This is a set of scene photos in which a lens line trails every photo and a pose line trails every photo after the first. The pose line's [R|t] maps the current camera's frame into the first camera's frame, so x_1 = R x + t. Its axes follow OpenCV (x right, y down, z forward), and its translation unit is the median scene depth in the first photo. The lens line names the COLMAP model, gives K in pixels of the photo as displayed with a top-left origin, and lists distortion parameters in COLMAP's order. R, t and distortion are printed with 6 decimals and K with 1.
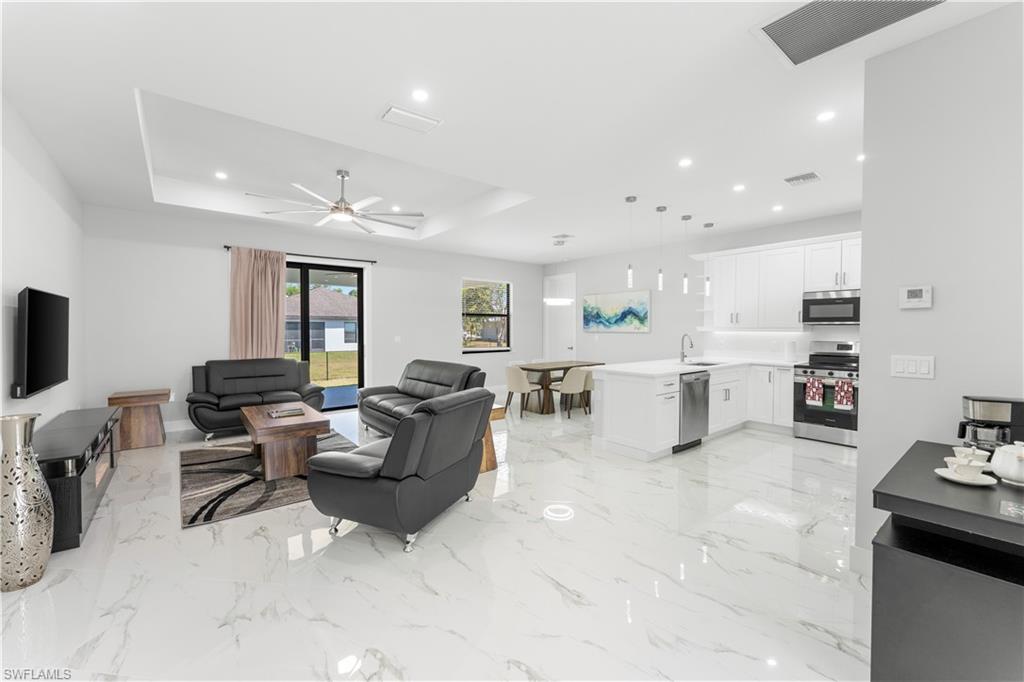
lens RADIAL K [[414.4, 0, 508.2], [0, 414.4, 337.0], [0, 0, 1]] dist [0.002725, -0.000403]
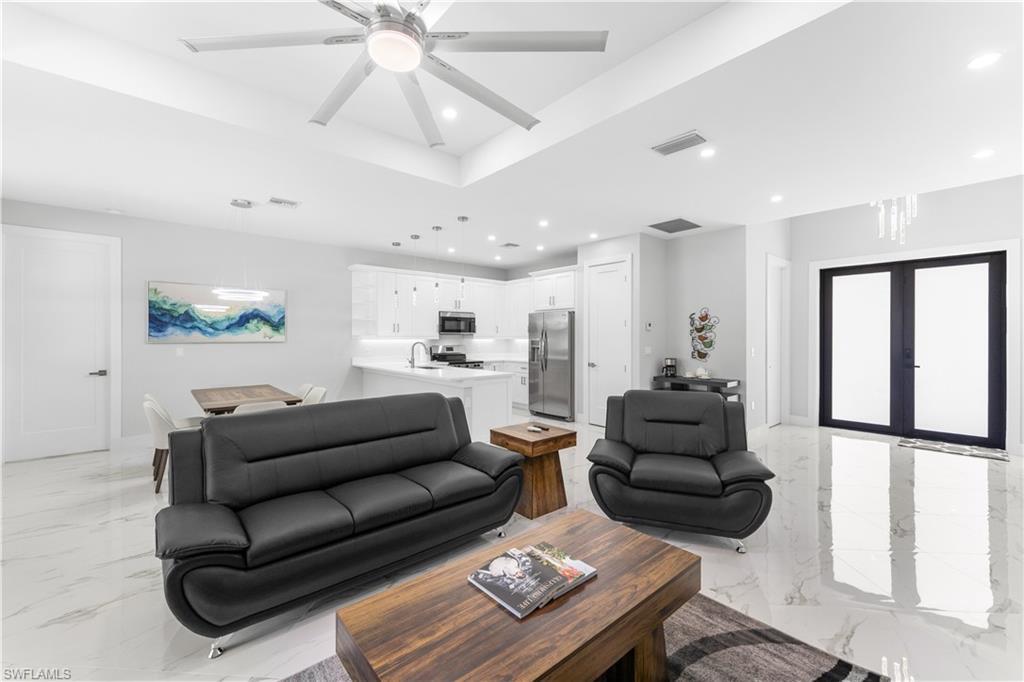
lens RADIAL K [[414.4, 0, 515.7], [0, 414.4, 331.9], [0, 0, 1]] dist [0.002725, -0.000403]
pose [[-0.050622, 0.012525, 0.998639, -0.717567], [0.022039, 0.999692, -0.011421, -0.015833], [-0.998475, 0.021431, -0.050883, 0.824139]]
